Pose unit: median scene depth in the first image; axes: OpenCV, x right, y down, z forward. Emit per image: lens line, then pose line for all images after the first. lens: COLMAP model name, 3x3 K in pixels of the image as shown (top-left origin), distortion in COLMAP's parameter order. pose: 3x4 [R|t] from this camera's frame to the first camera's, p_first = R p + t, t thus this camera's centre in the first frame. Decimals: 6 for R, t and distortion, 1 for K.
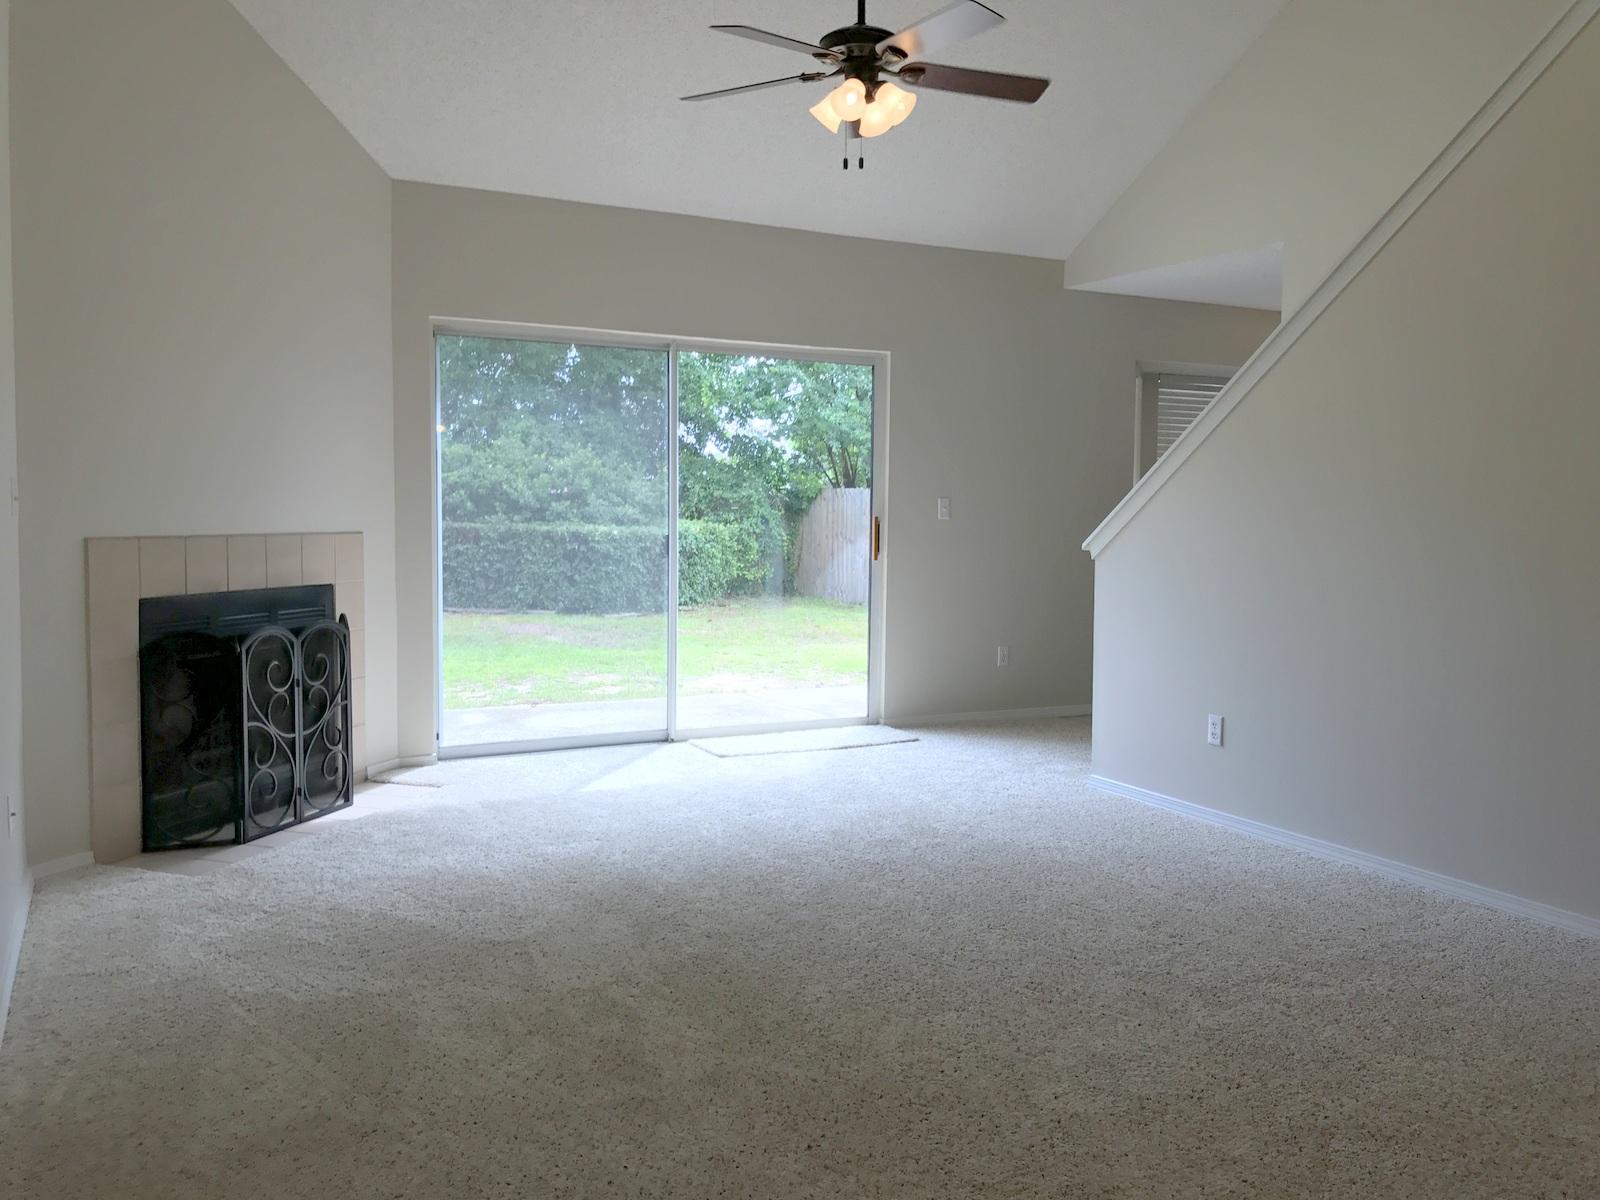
lens RADIAL K [[1296.8, 0, 782.3], [0, 1296.8, 591.8], [0, 0, 1]] dist [0.014603, -0.001529]
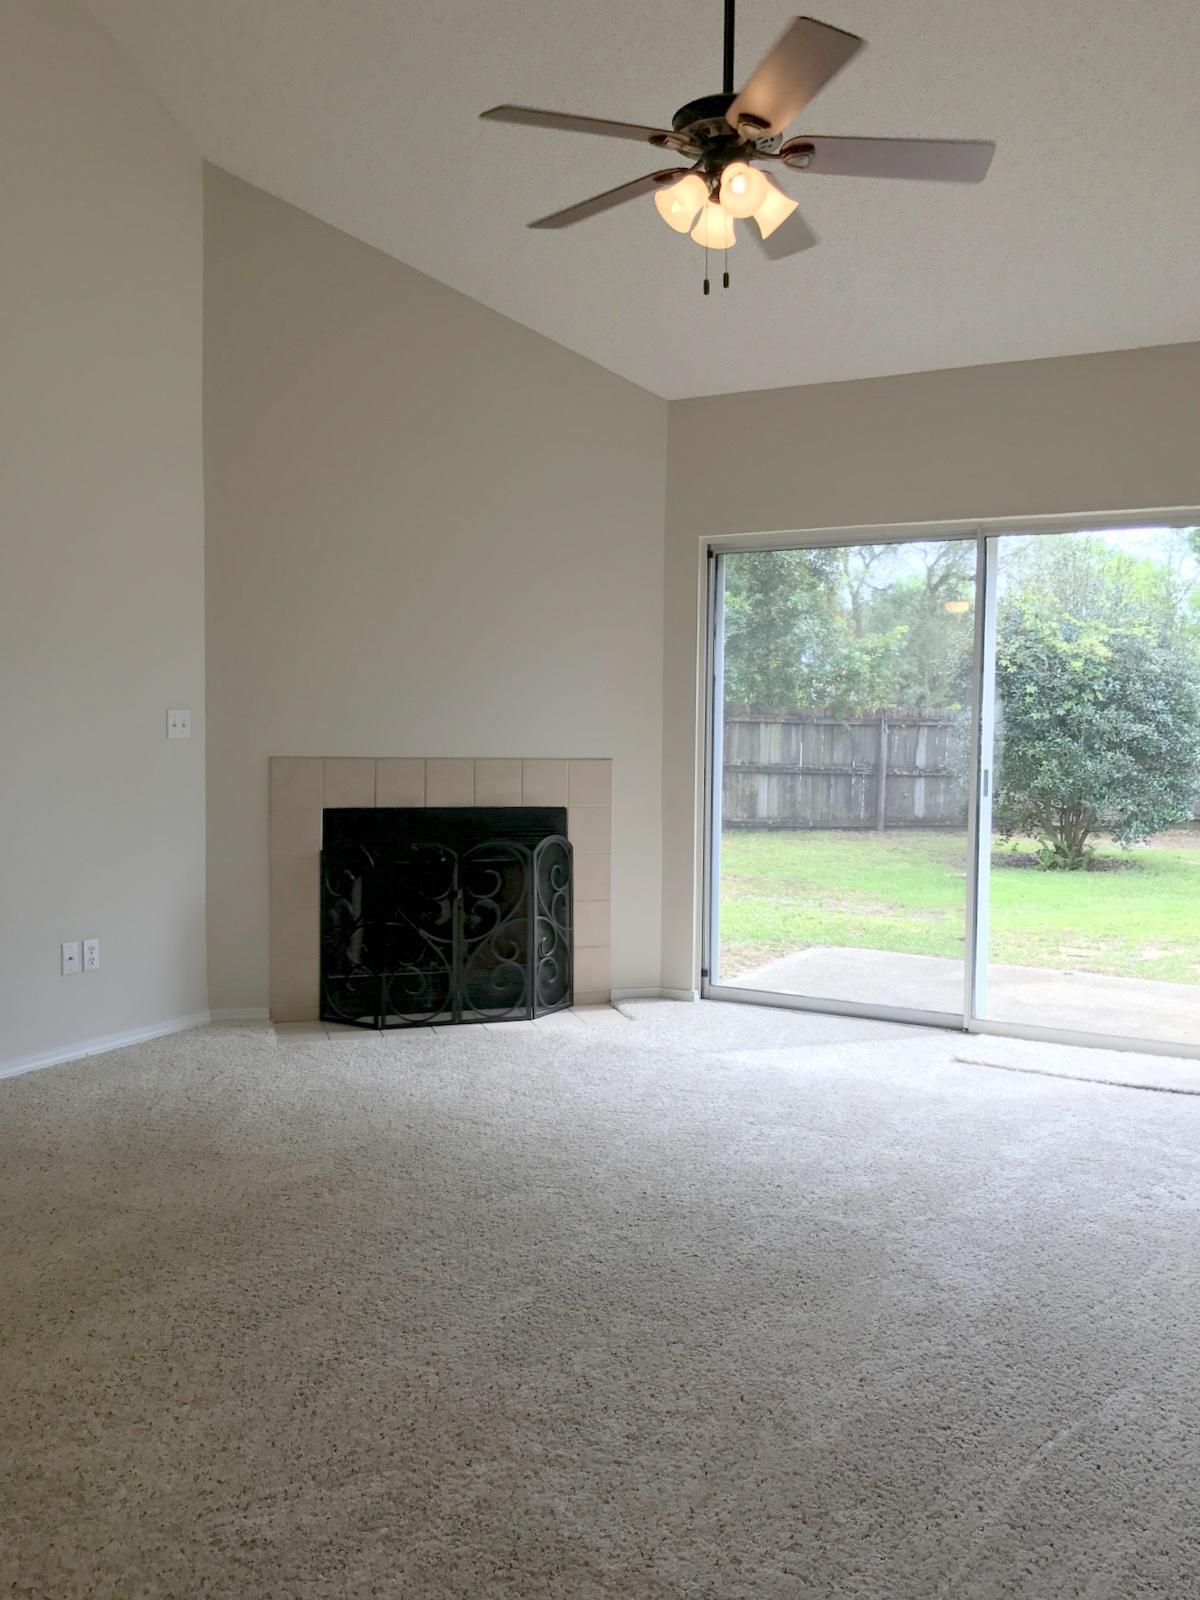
lens RADIAL K [[1321.4, 0, 600.0], [0, 1321.4, 800.0], [0, 0, 1]] dist [0.038429, -0.031888]
pose [[0.568516, 0.048349, -0.821250, 0.593811], [-0.059585, 0.998070, 0.017510, -0.035395], [0.820511, 0.038980, 0.570300, 0.460518]]
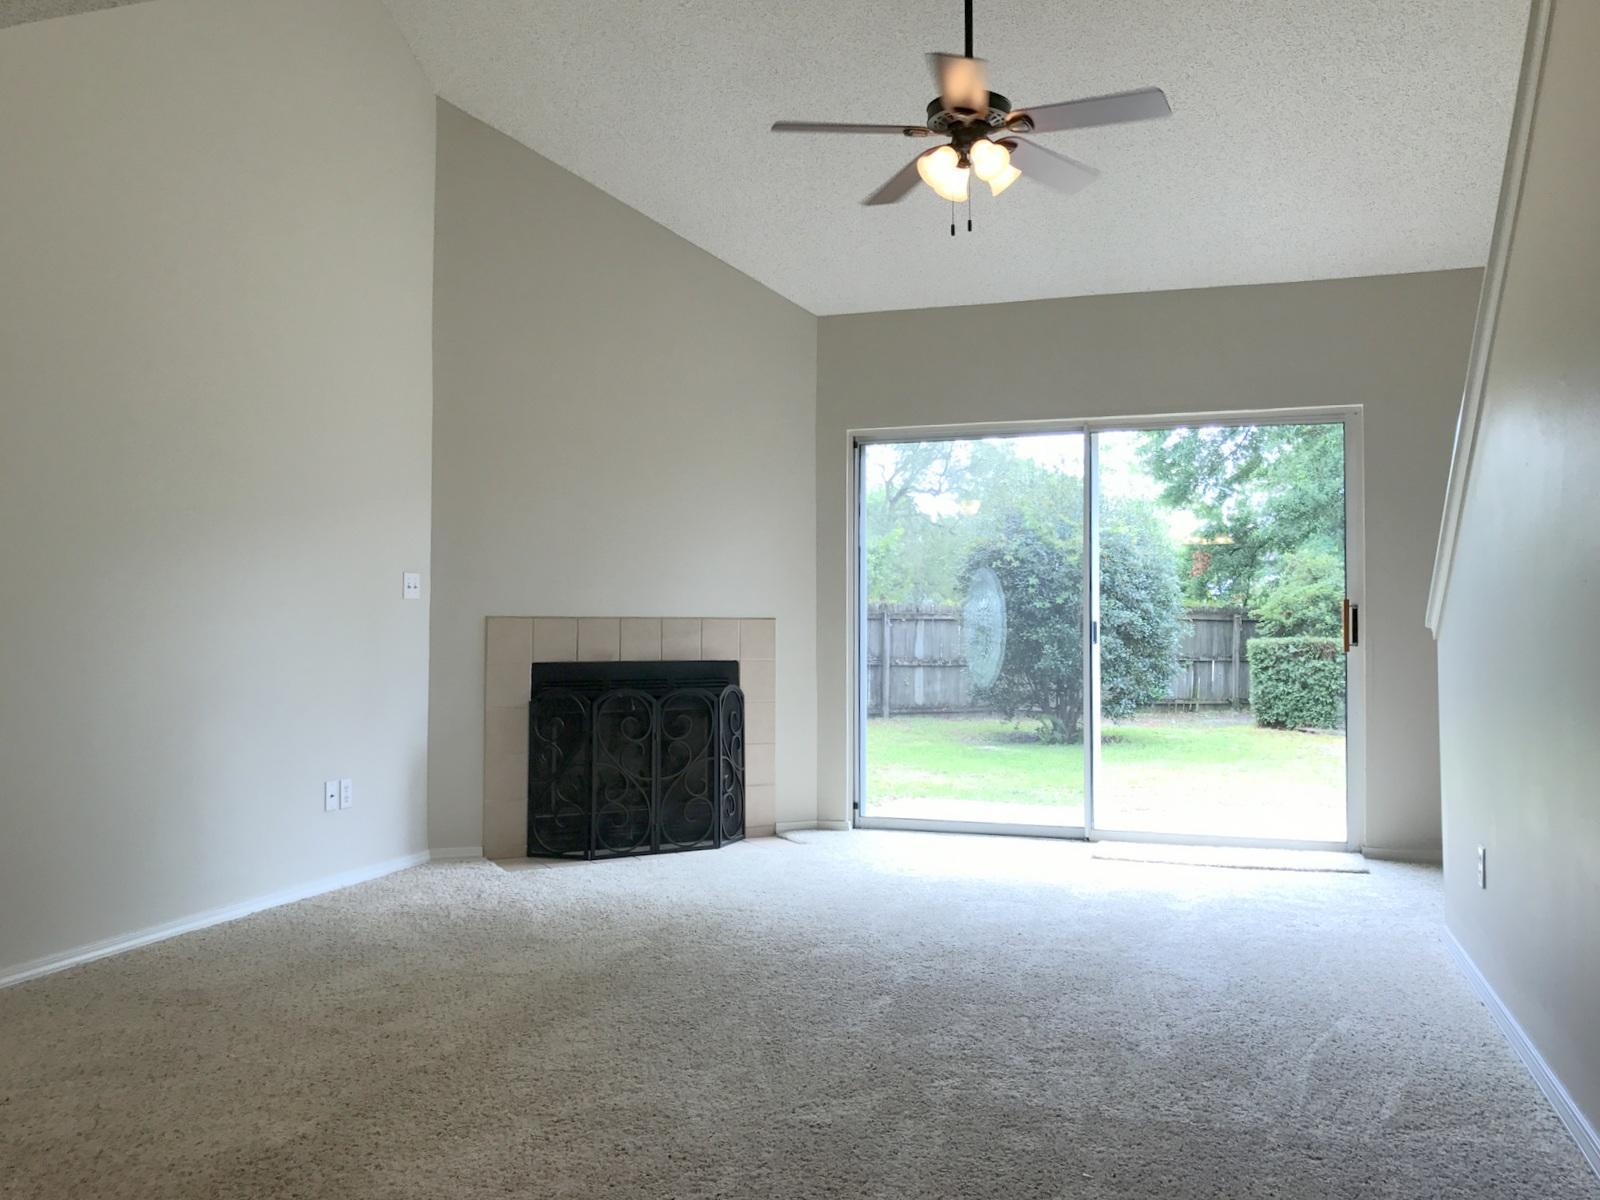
lens RADIAL K [[1315.9, 0, 798.5], [0, 1315.9, 607.8], [0, 0, 1]] dist [0.143314, -0.414377]
pose [[0.711555, -0.019587, -0.702358, 0.597404], [-0.041181, 0.996730, -0.069516, 0.029147], [0.701423, 0.078388, 0.708422, 0.198072]]
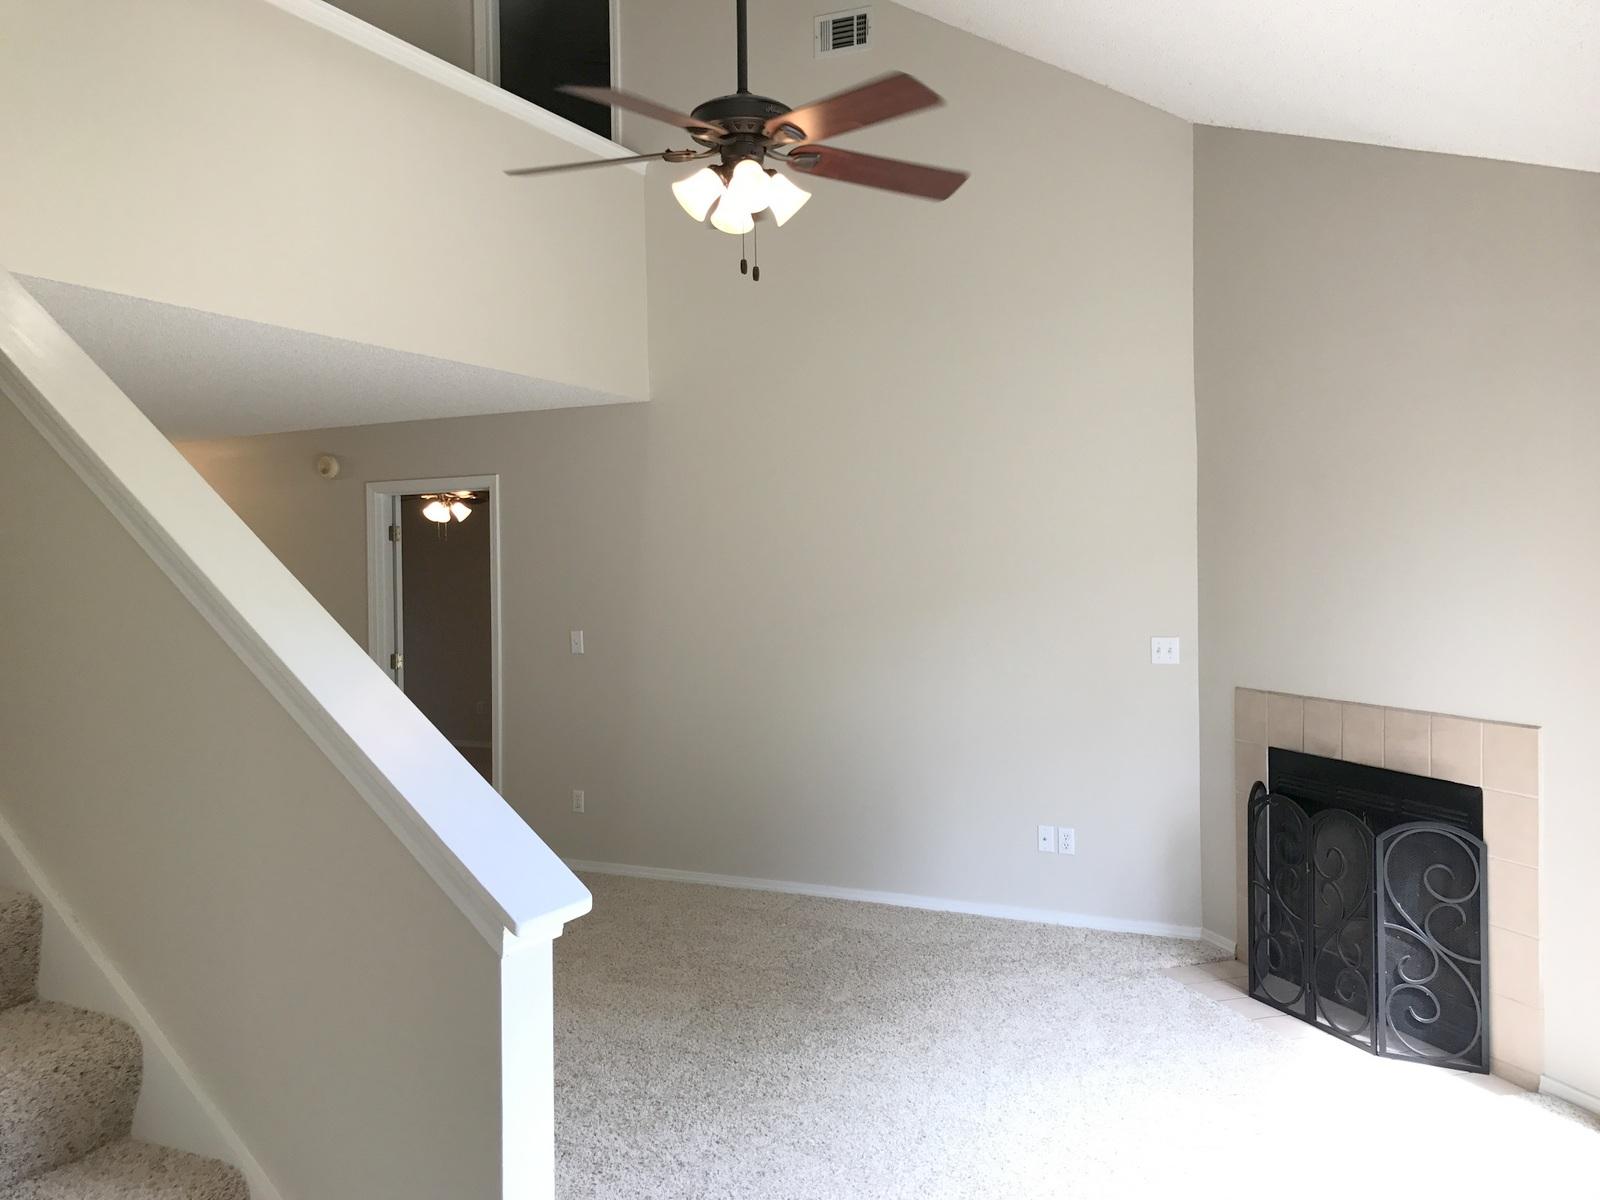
lens RADIAL K [[1324.0, 0, 803.6], [0, 1324.0, 601.8], [0, 0, 1]] dist [-0.005808, -0.005310]
pose [[-0.811879, 0.007450, -0.583778, 0.448041], [-0.039654, 0.996906, 0.067870, -0.162986], [0.582478, 0.078251, -0.809071, 1.514972]]
